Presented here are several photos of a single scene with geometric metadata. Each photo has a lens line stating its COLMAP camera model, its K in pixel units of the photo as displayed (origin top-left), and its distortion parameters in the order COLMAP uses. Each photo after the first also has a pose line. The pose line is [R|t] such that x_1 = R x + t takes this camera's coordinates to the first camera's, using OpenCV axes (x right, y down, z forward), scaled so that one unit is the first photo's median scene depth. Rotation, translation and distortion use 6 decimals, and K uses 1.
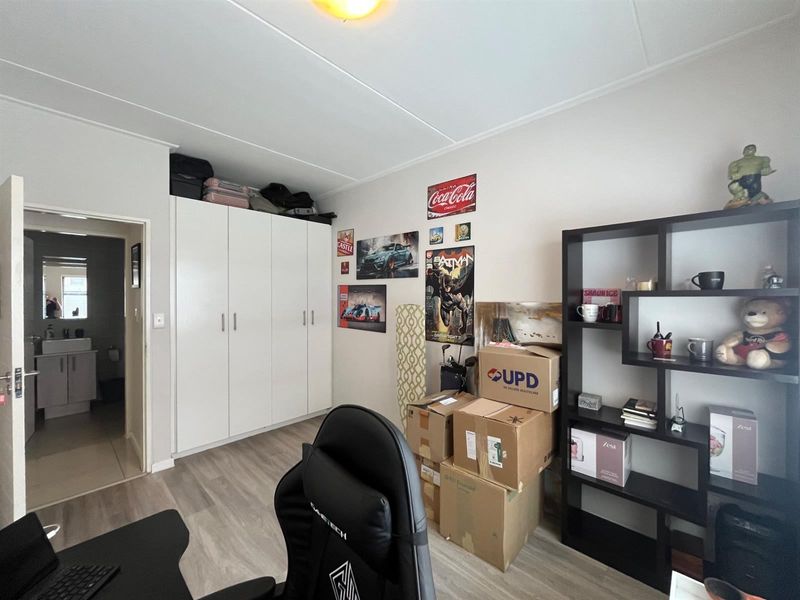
lens RADIAL K [[324.2, 0, 400.2], [0, 324.2, 298.6], [0, 0, 1]] dist [-0.002456, 0.000166]
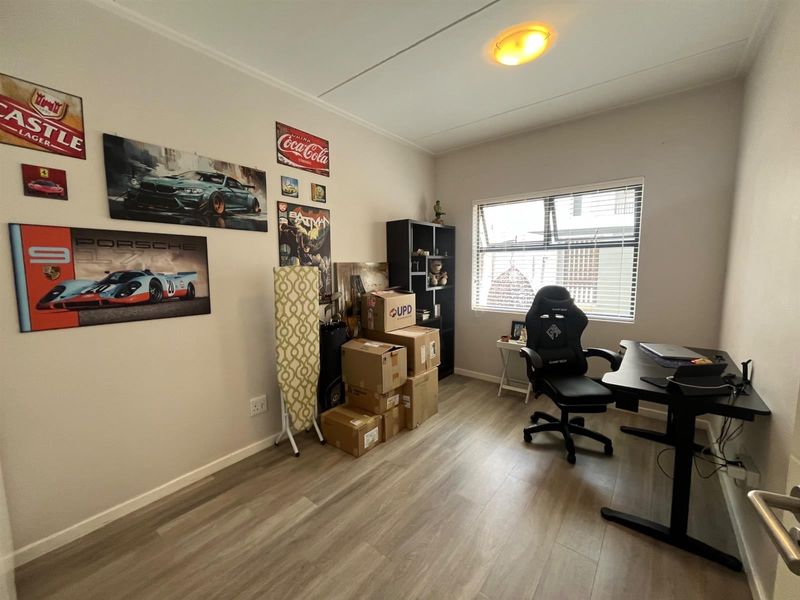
lens RADIAL K [[324.2, 0, 401.1], [0, 324.2, 295.6], [0, 0, 1]] dist [-0.002456, 0.000166]
pose [[-0.079118, -0.098169, 0.992020, -0.804100], [0.011498, 0.994983, 0.099379, 0.013690], [-0.996799, 0.019269, -0.077592, 0.773680]]
